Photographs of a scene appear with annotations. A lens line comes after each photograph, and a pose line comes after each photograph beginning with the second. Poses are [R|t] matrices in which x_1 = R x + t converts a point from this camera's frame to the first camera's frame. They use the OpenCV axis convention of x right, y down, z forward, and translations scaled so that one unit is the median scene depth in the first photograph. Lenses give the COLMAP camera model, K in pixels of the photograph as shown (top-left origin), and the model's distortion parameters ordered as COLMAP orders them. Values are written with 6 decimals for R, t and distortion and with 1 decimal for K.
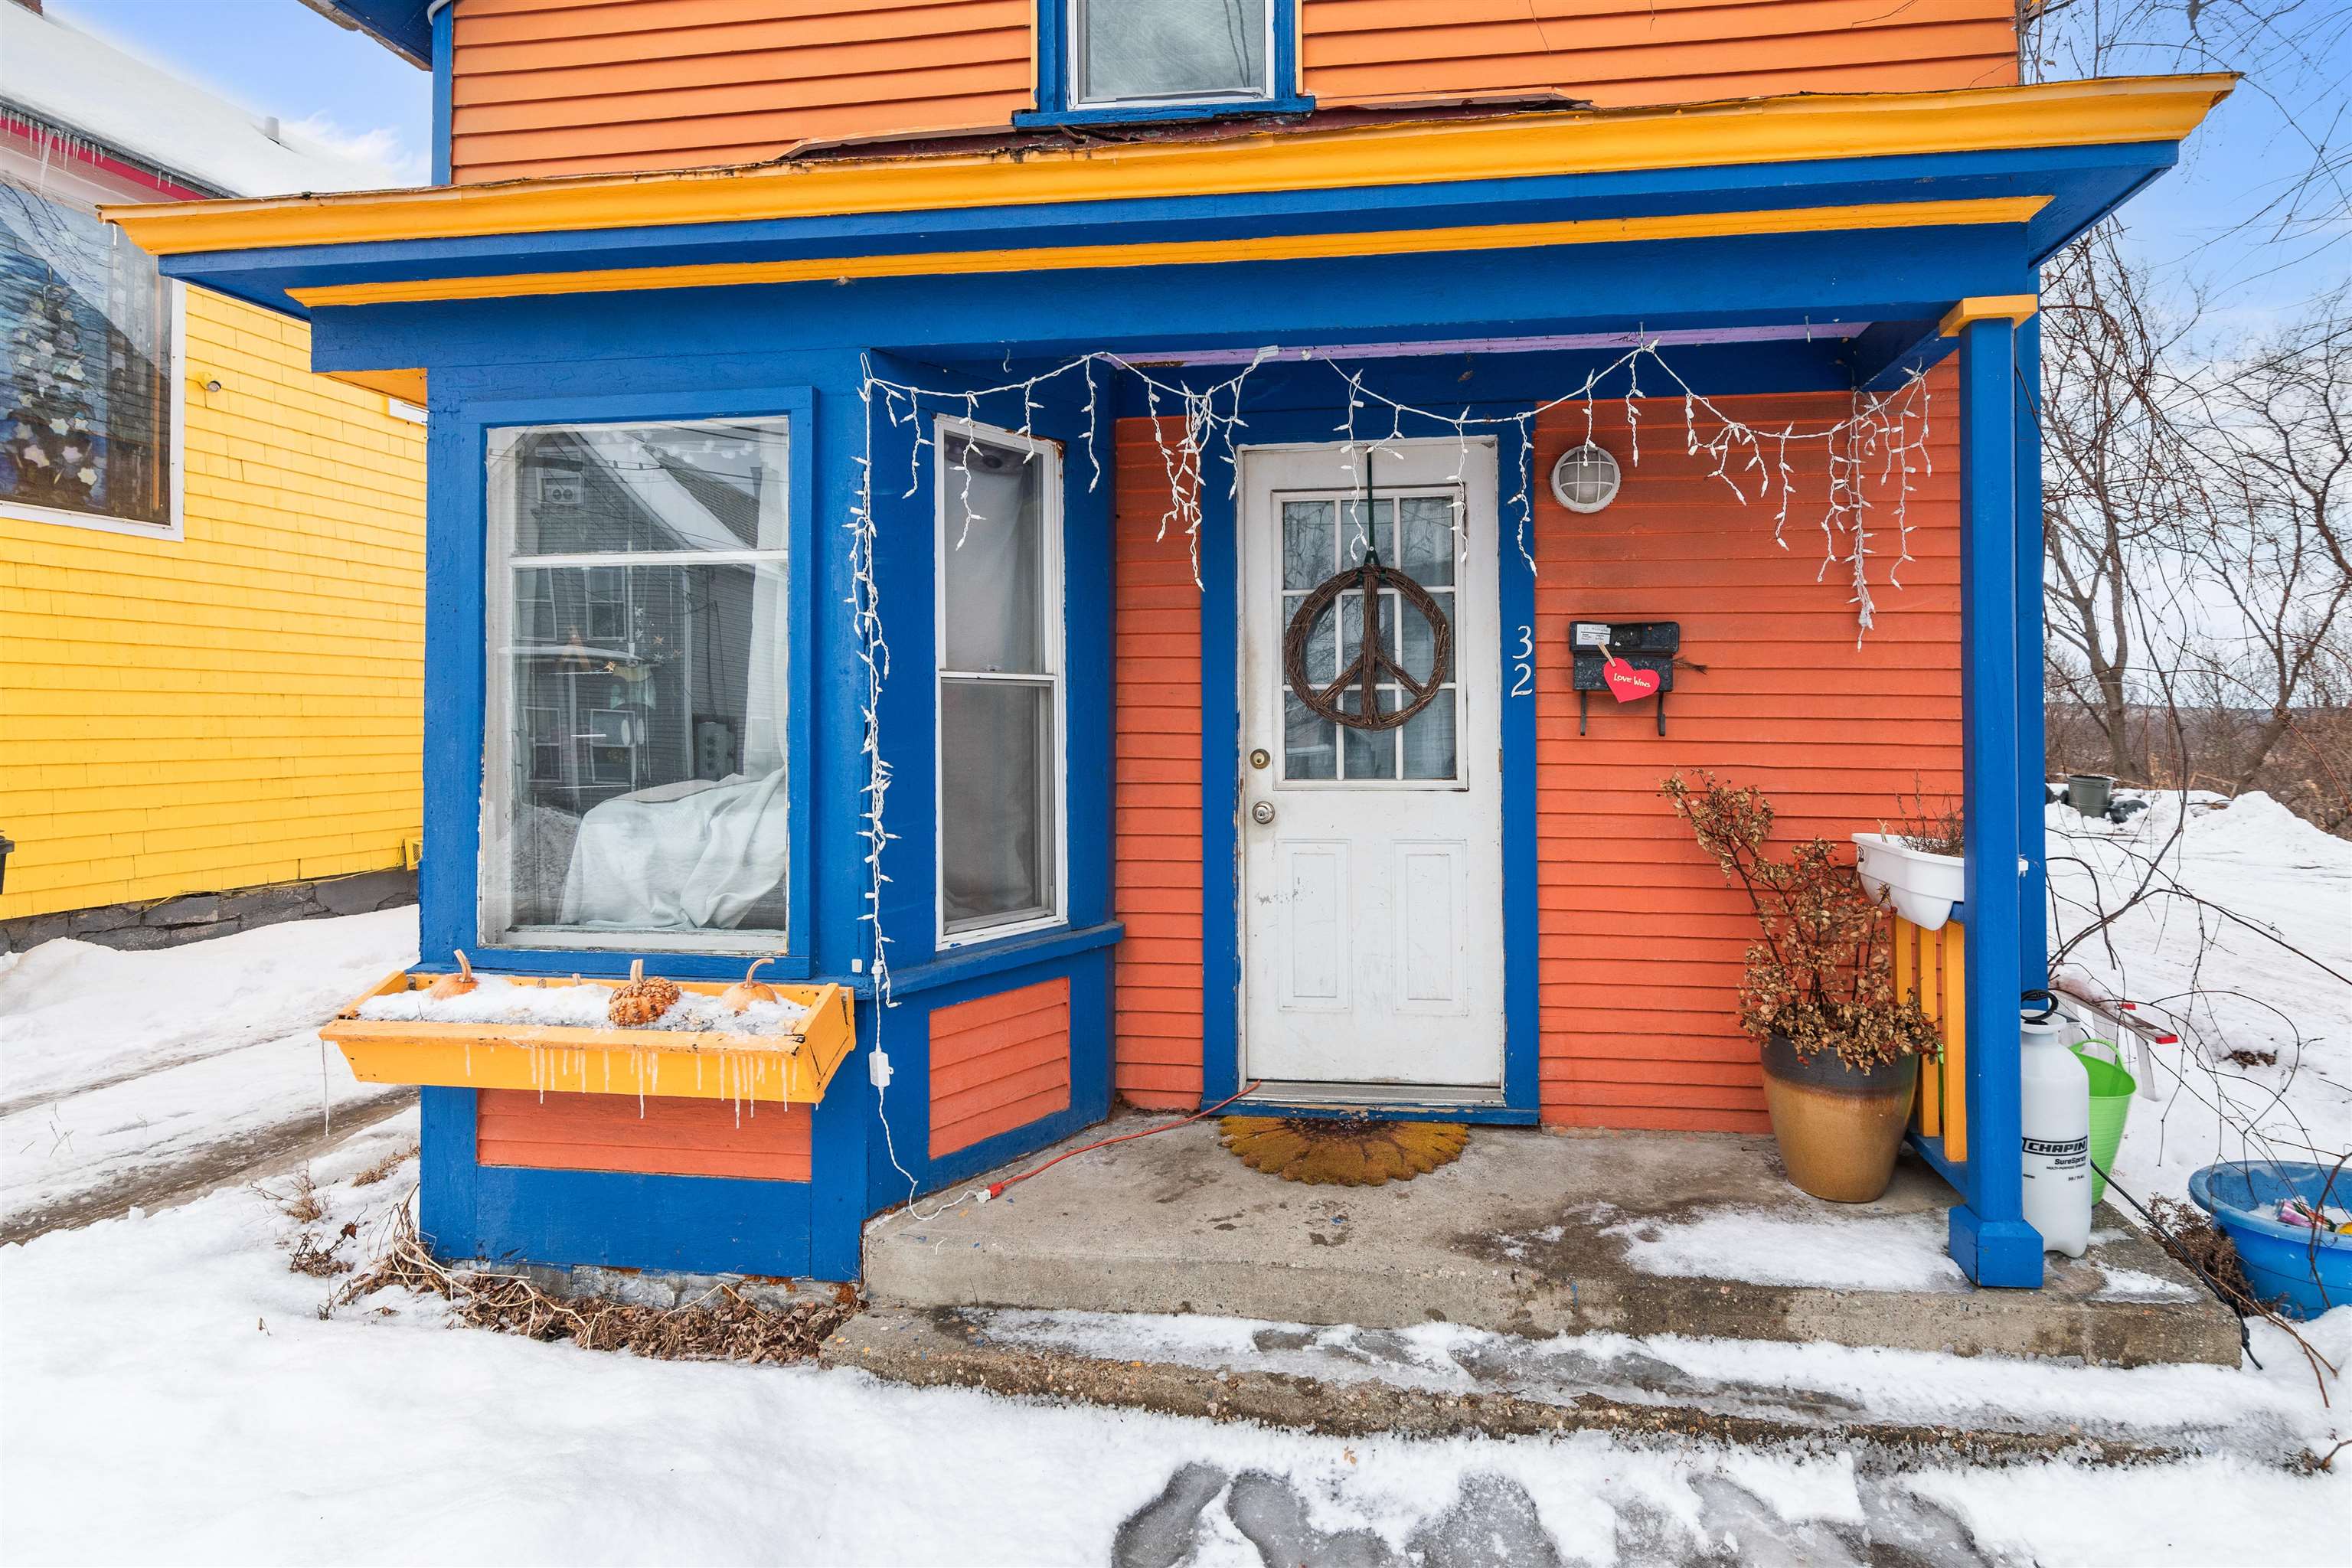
lens RADIAL K [[1126.2, 0, 1178.6], [0, 1126.2, 735.4], [0, 0, 1]] dist [-0.001996, 0.000164]
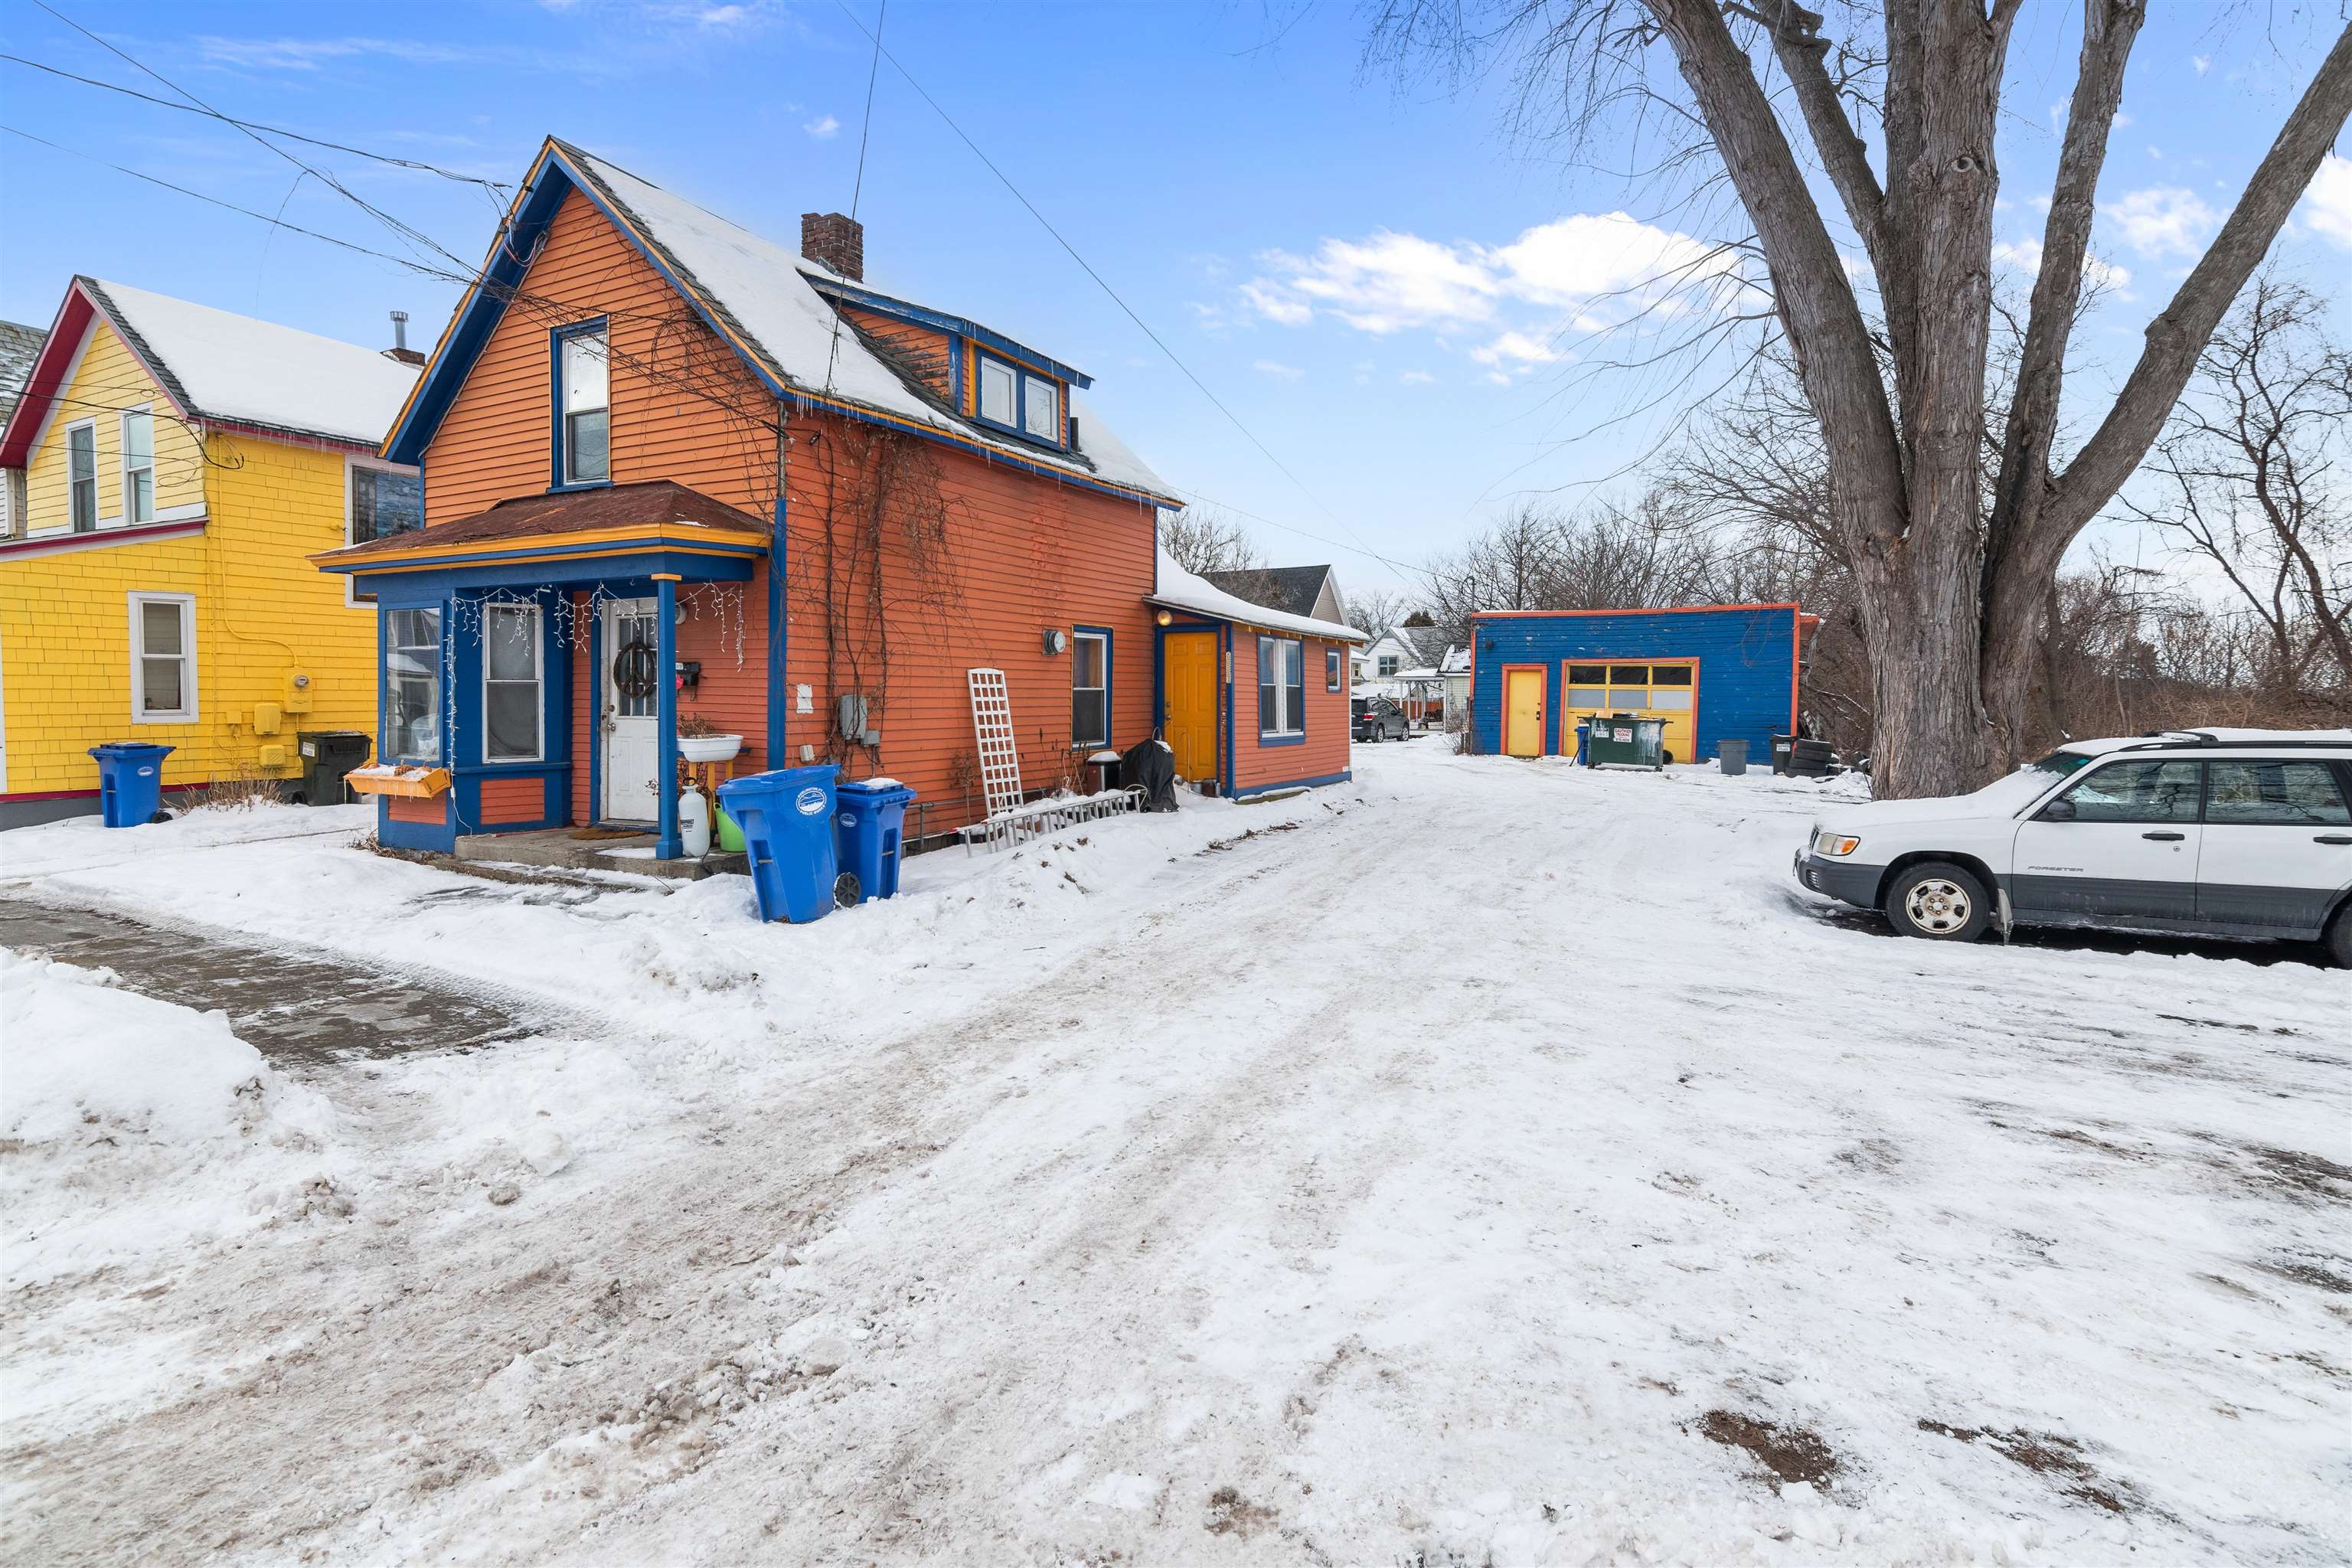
lens RADIAL K [[1192.8, 0, 1171.2], [0, 1192.8, 753.6], [0, 0, 1]] dist [0.002826, 0.001014]
pose [[0.942327, 0.020910, -0.334039, 2.955098], [-0.008172, 0.999186, 0.039494, 0.004769], [0.334593, -0.034487, 0.941731, -1.703569]]
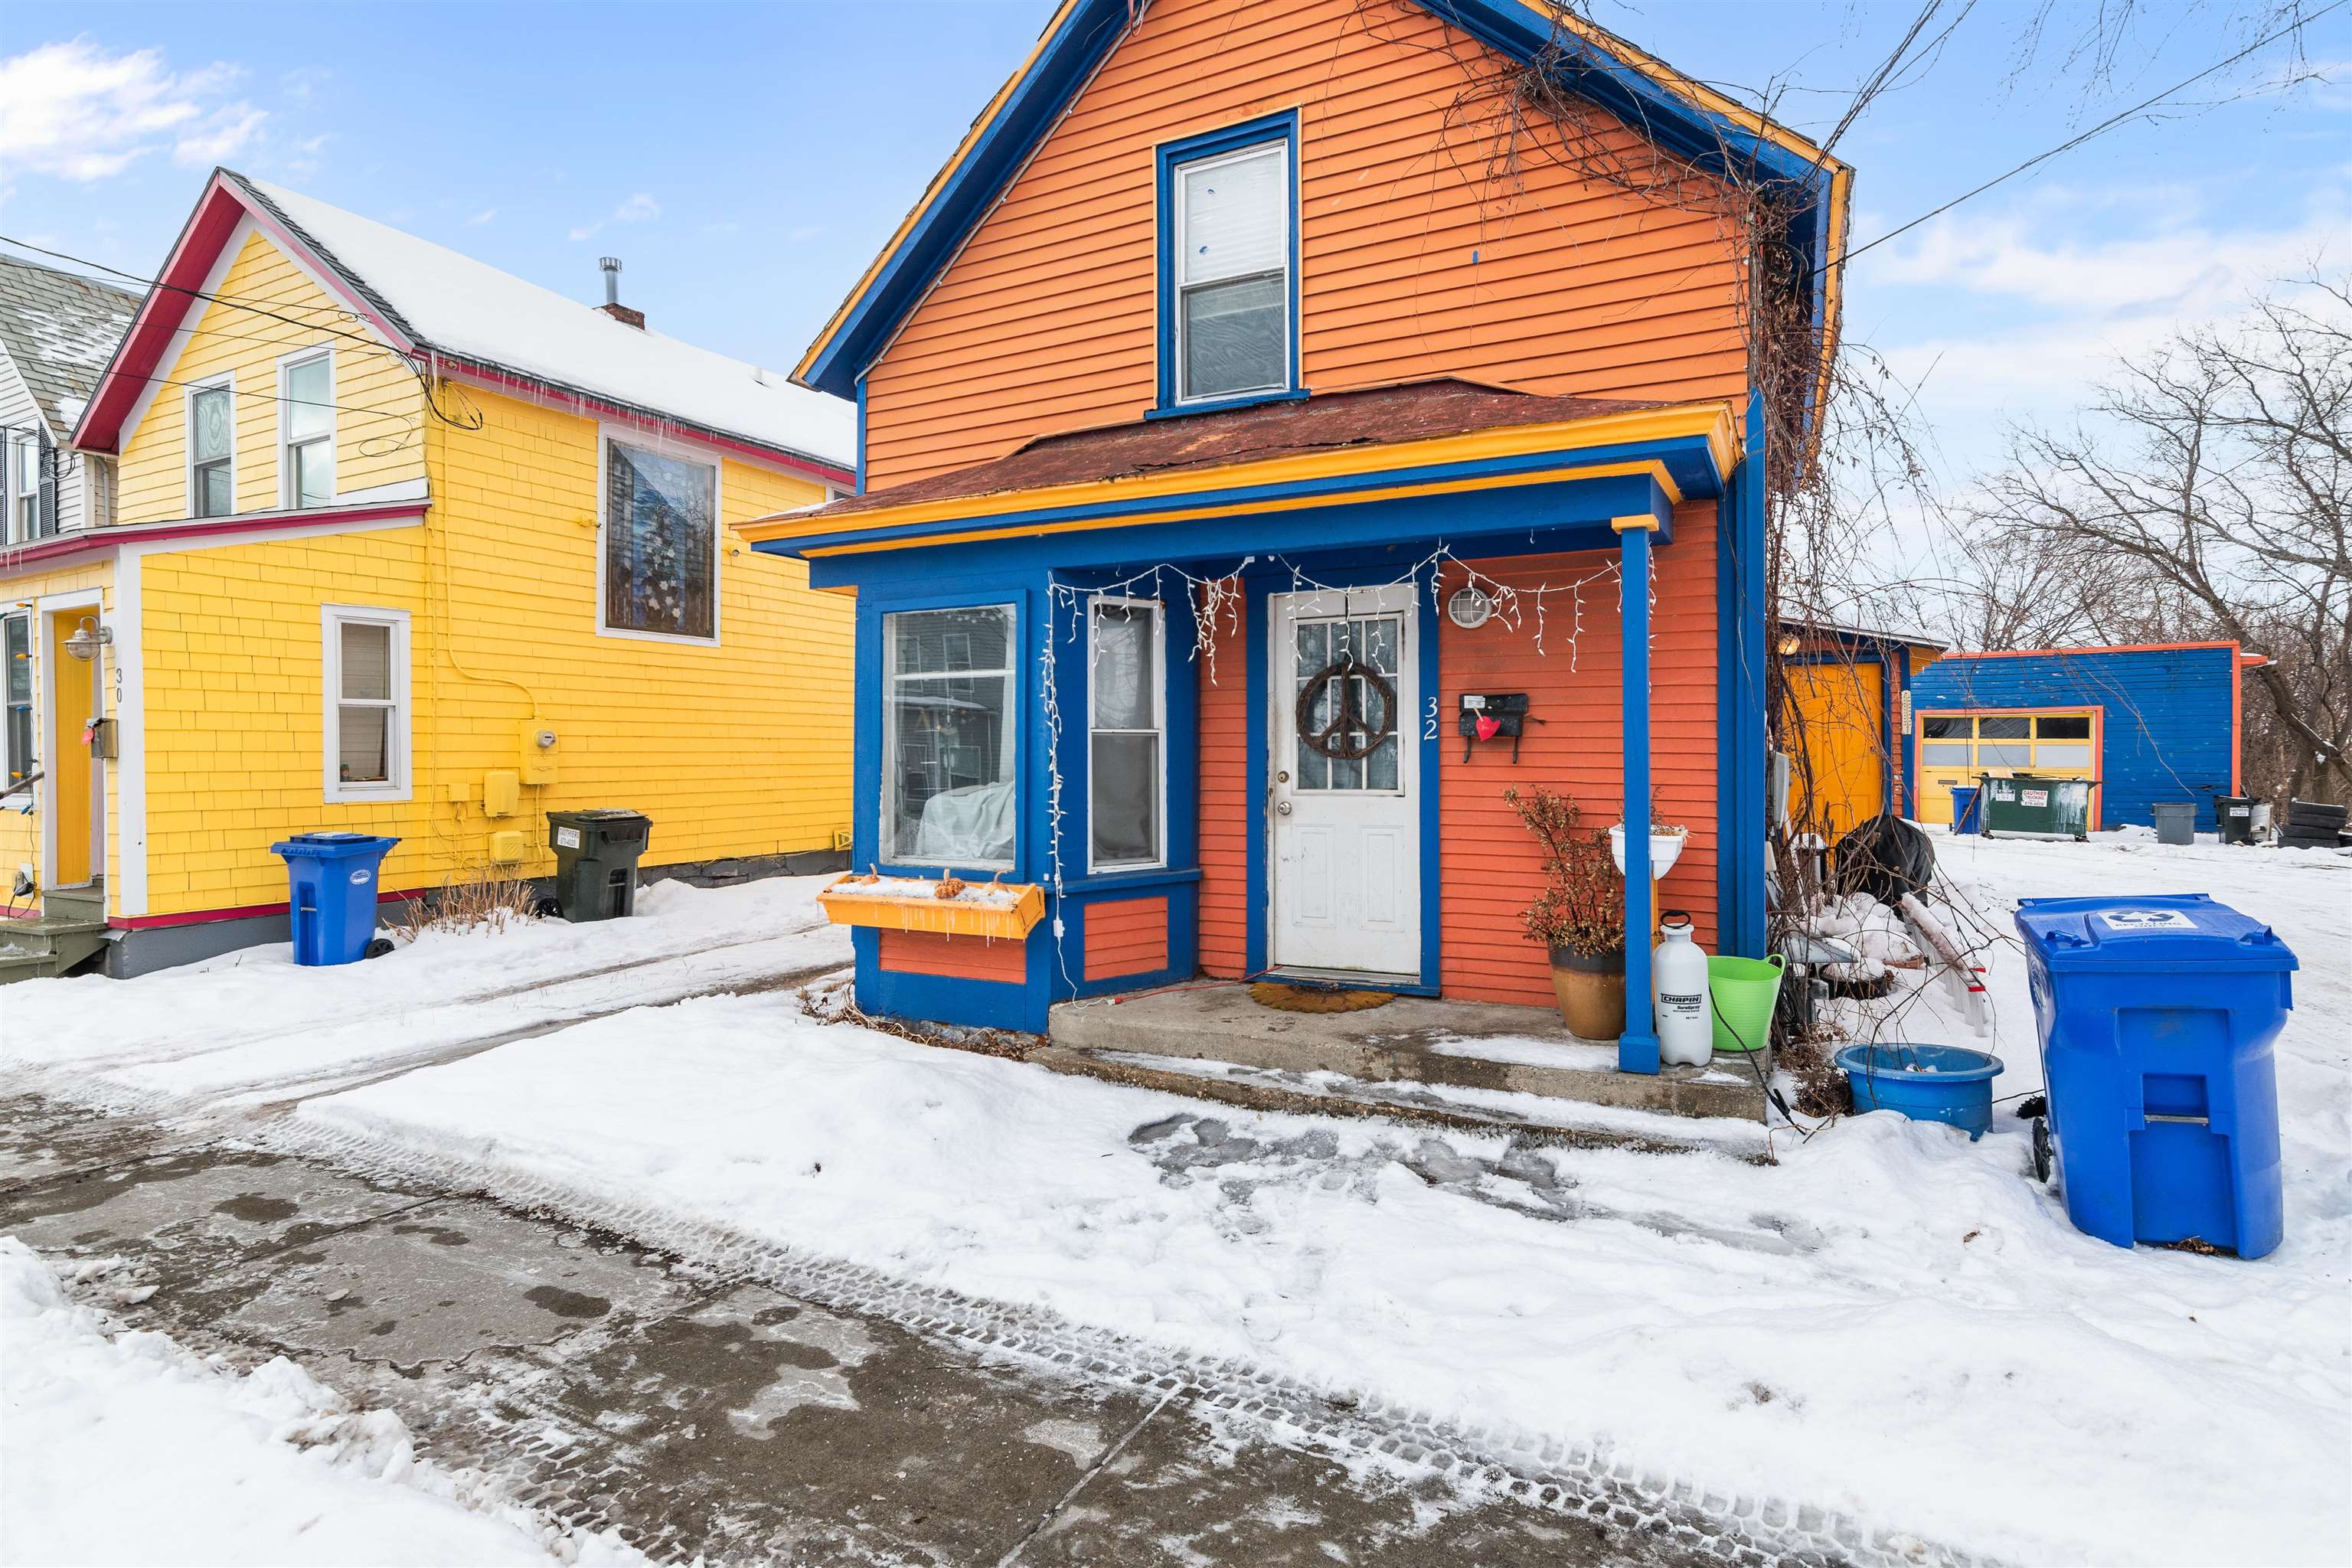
lens RADIAL K [[1162.7, 0, 1173.8], [0, 1162.7, 777.1], [0, 0, 1]] dist [0.001323, 0.000819]
pose [[0.955183, 0.004429, -0.295981, 0.522676], [-0.002036, 0.999963, 0.008394, 0.008223], [0.296007, -0.007416, 0.955157, -0.875562]]
